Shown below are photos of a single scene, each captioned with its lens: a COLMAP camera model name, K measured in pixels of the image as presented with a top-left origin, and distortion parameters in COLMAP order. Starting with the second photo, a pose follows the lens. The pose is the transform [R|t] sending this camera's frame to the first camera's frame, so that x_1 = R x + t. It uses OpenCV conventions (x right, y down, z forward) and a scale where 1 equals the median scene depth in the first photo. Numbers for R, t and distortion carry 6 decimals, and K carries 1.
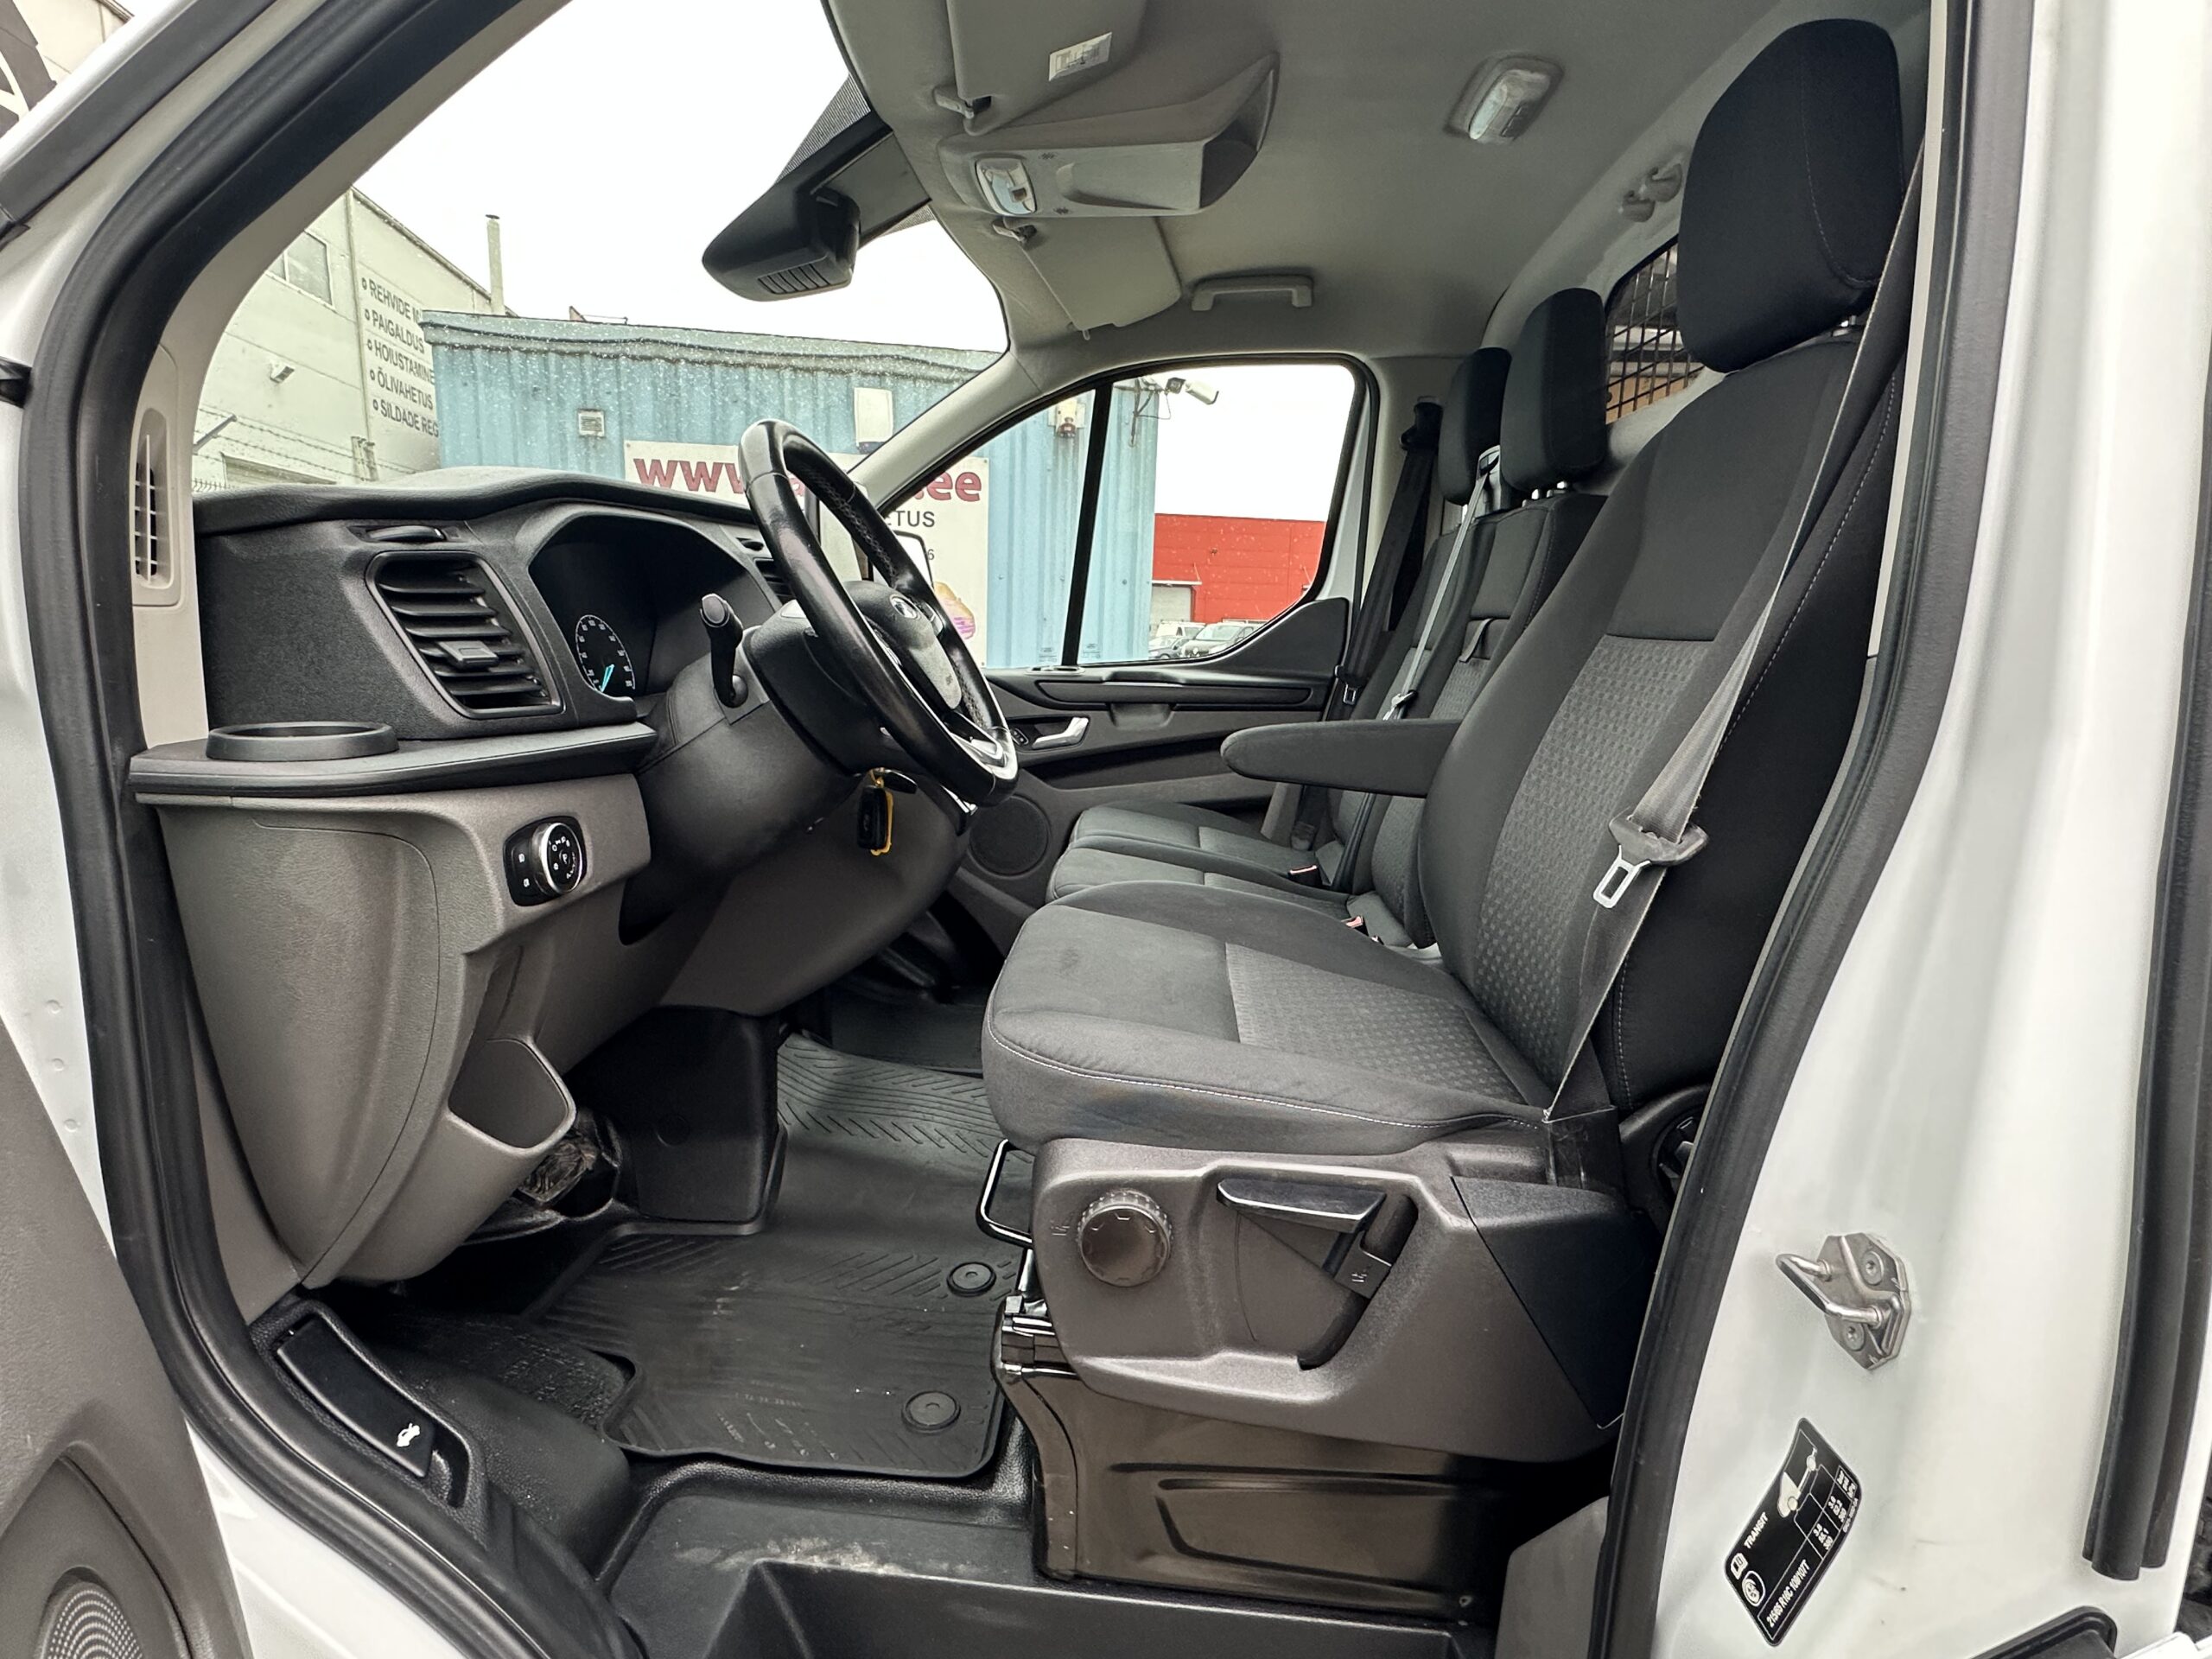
lens RADIAL K [[1156.4, 0, 1095.8], [0, 1156.4, 859.8], [0, 0, 1]] dist [-0.004909, 0.001881]
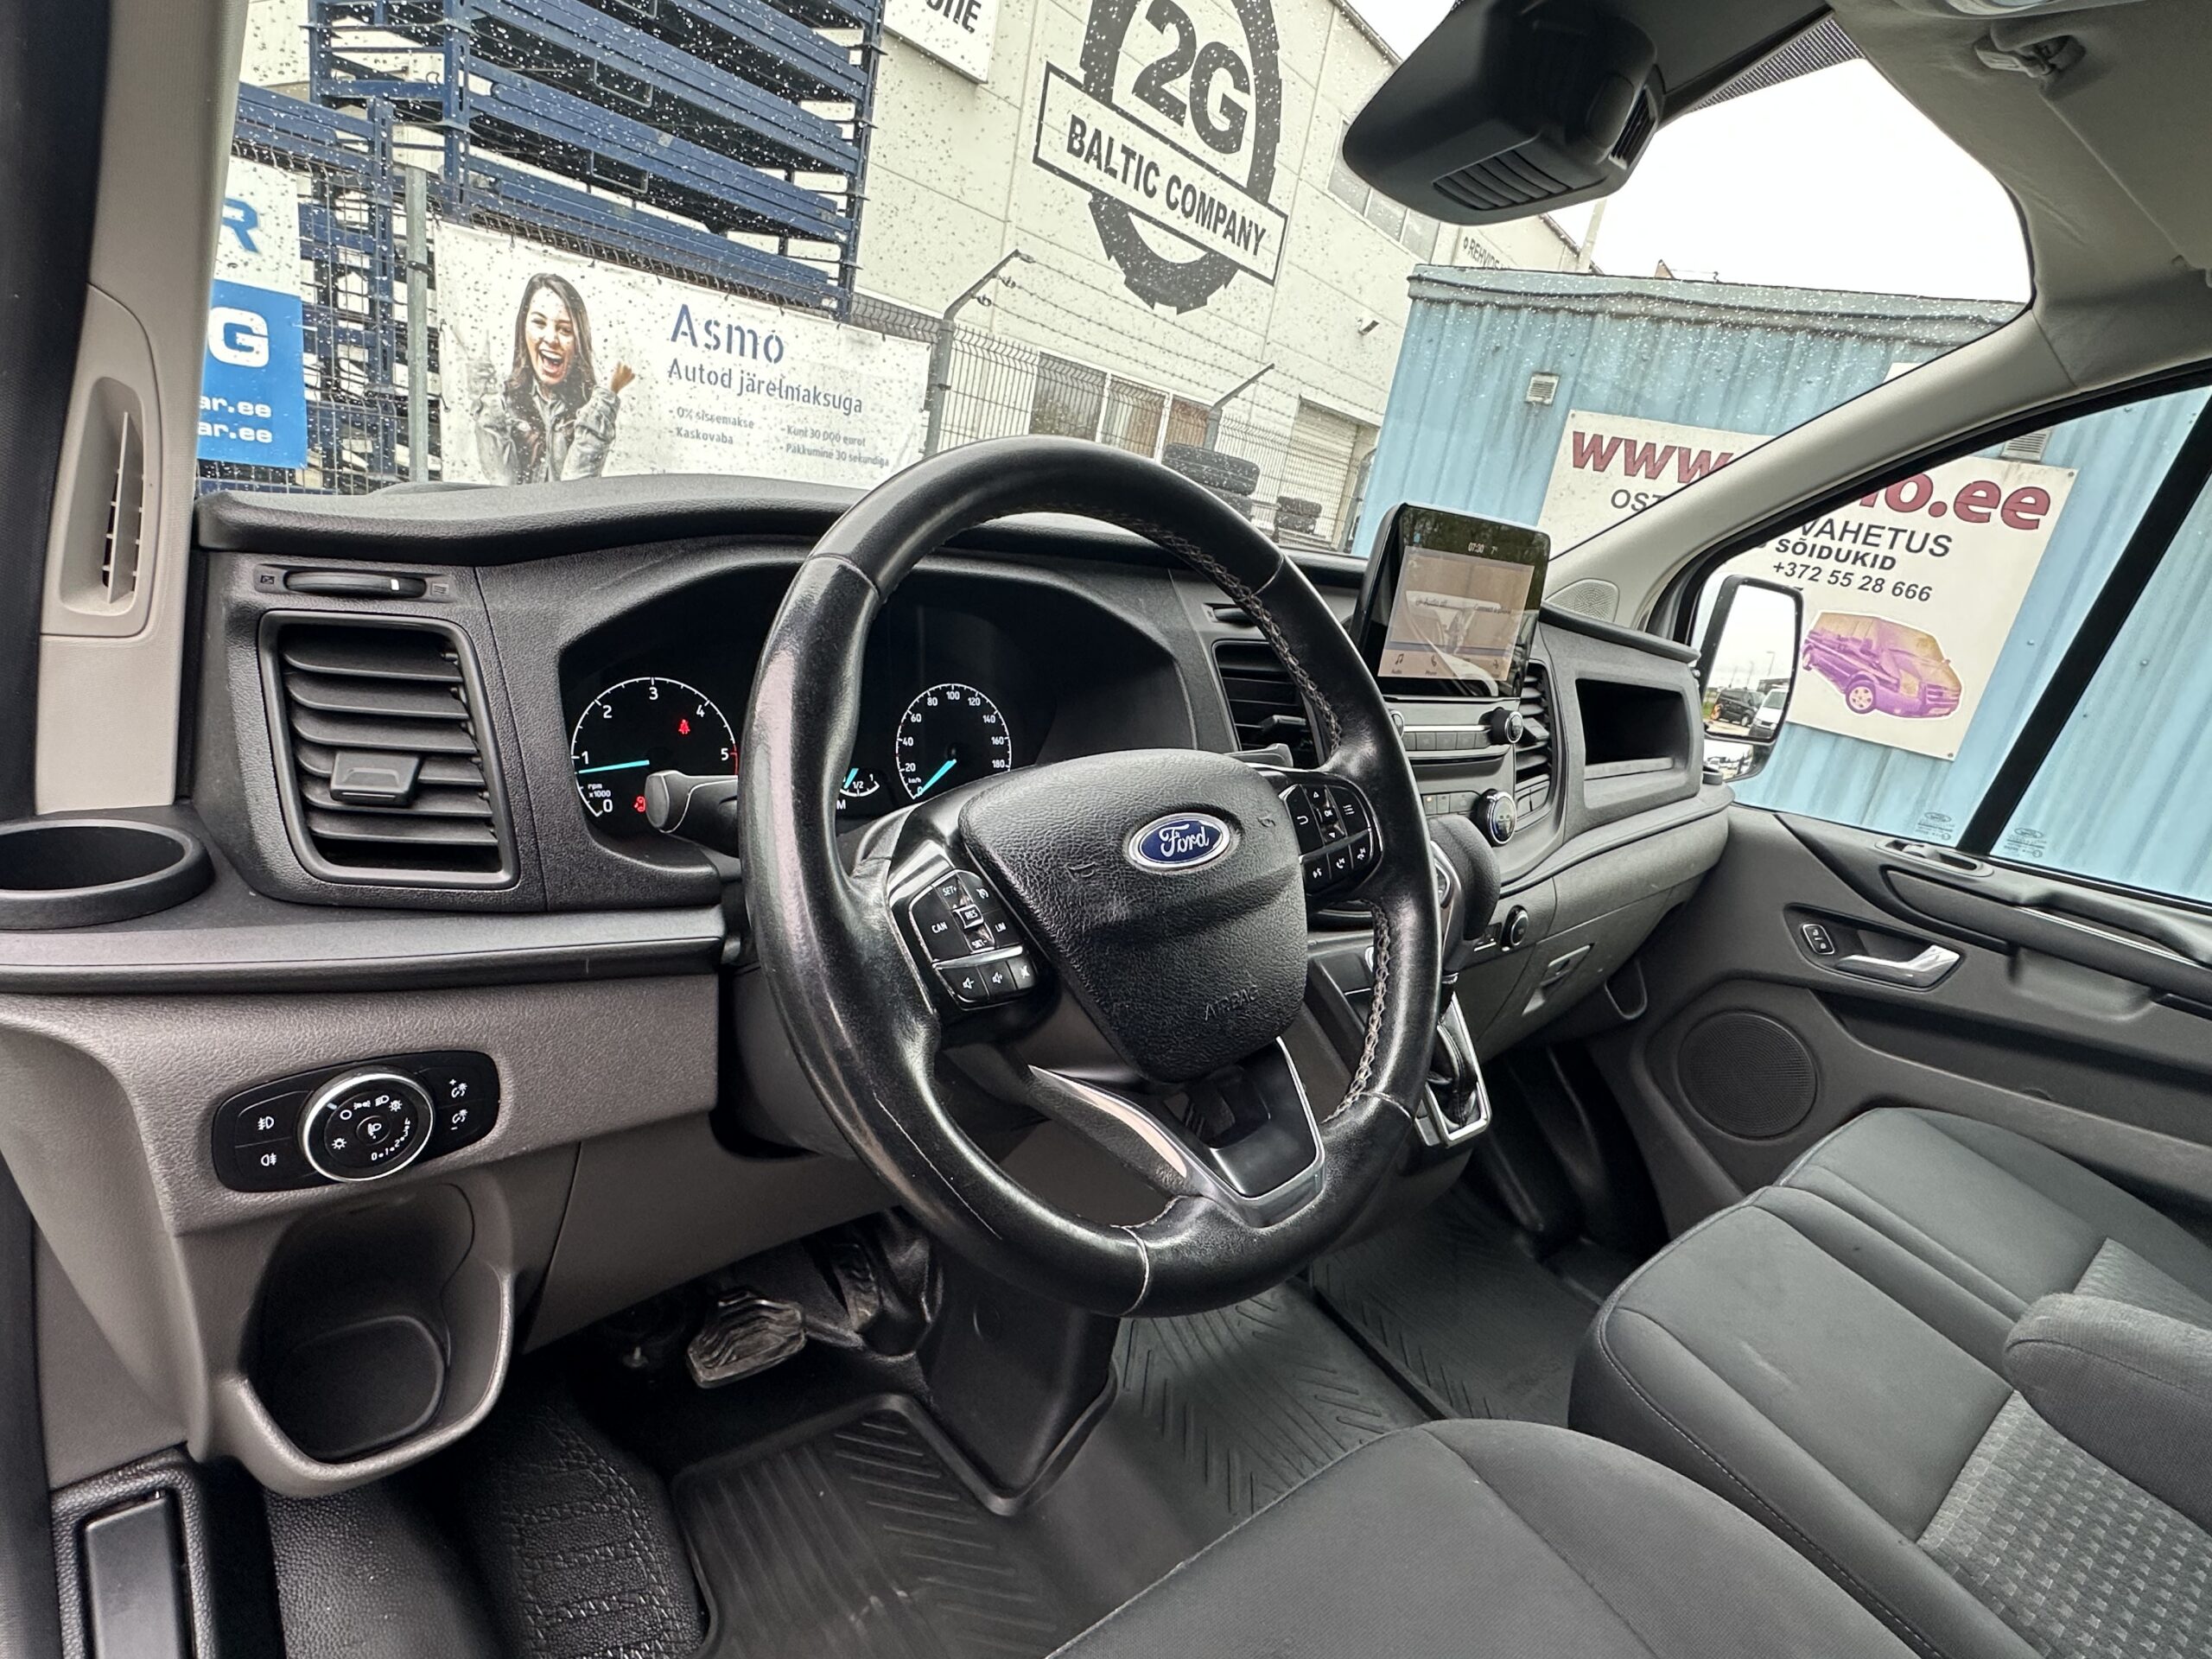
lens RADIAL K [[1156.4, 0, 1095.8], [0, 1156.4, 859.8], [0, 0, 1]] dist [-0.004909, 0.001881]
pose [[0.686241, 0.317116, -0.654608, 0.132619], [-0.296848, 0.943702, 0.145971, -0.276253], [0.664044, 0.094148, 0.741742, 0.631425]]
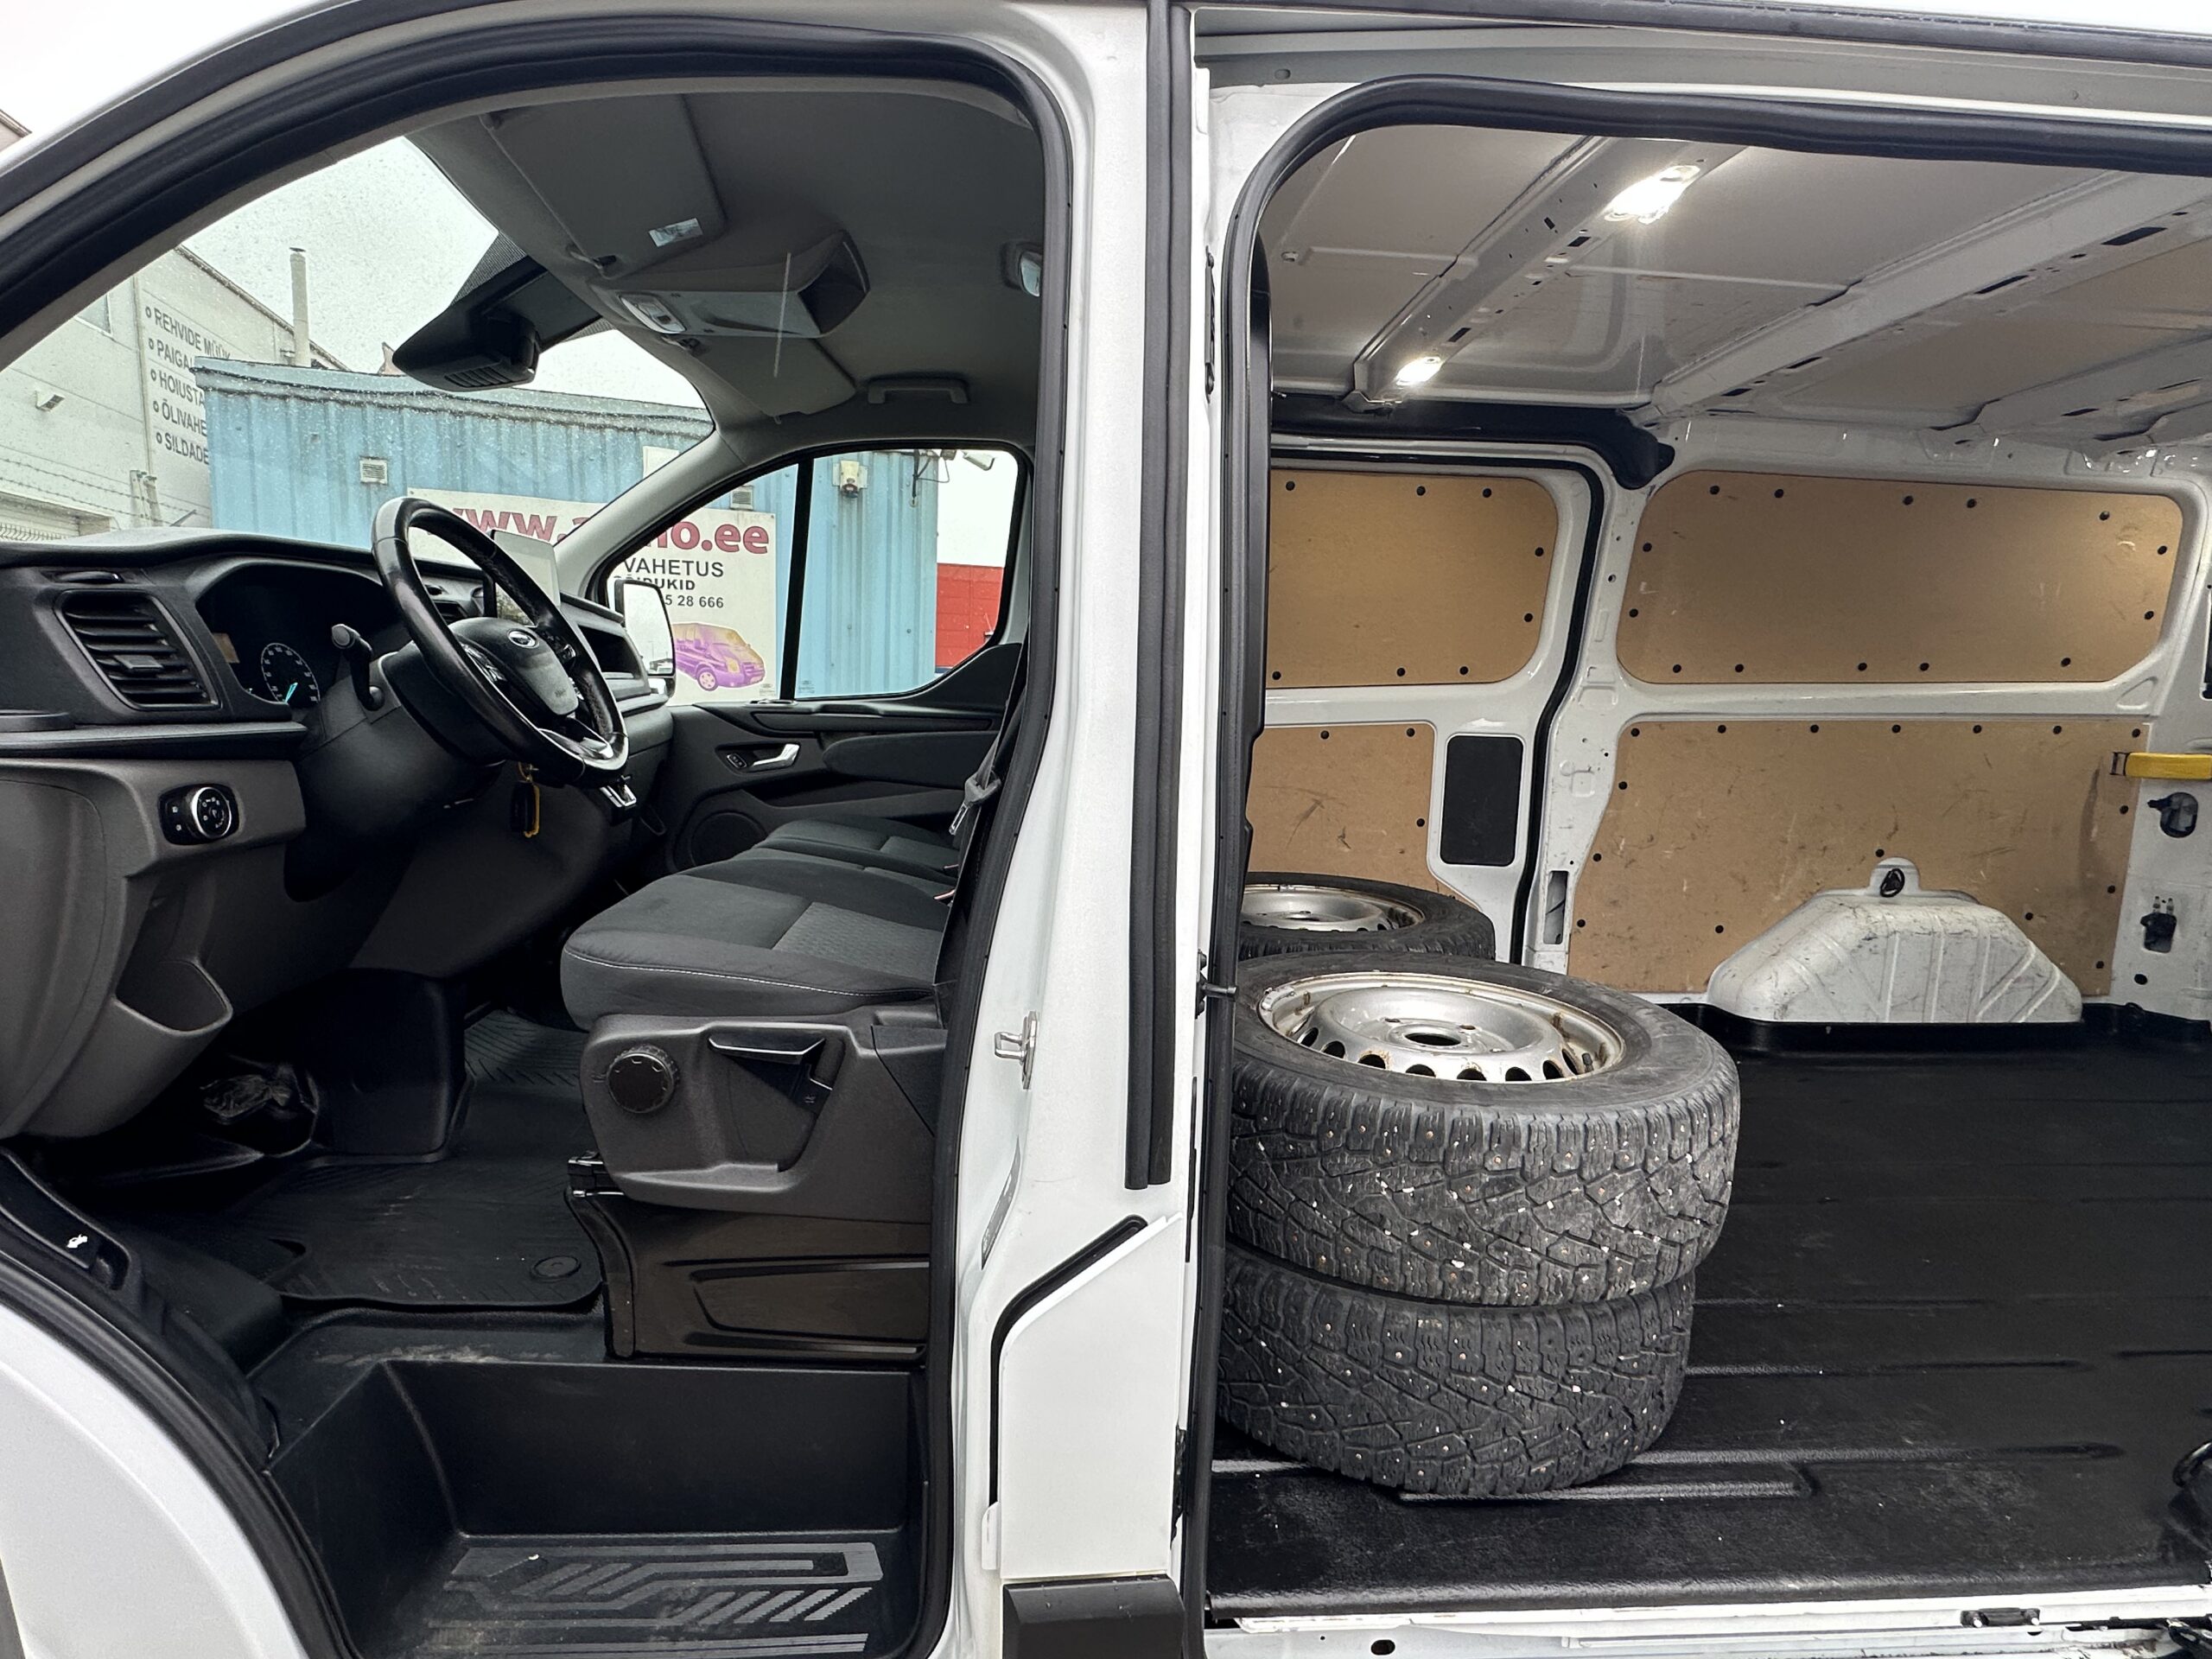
lens RADIAL K [[1162.5, 0, 1110.0], [0, 1162.5, 857.8], [0, 0, 1]] dist [-0.004140, 0.000007]
pose [[0.991416, -0.012461, 0.130153, 0.332789], [0.018482, 0.998809, -0.045151, 0.107062], [-0.129435, 0.047168, 0.990465, -0.399474]]
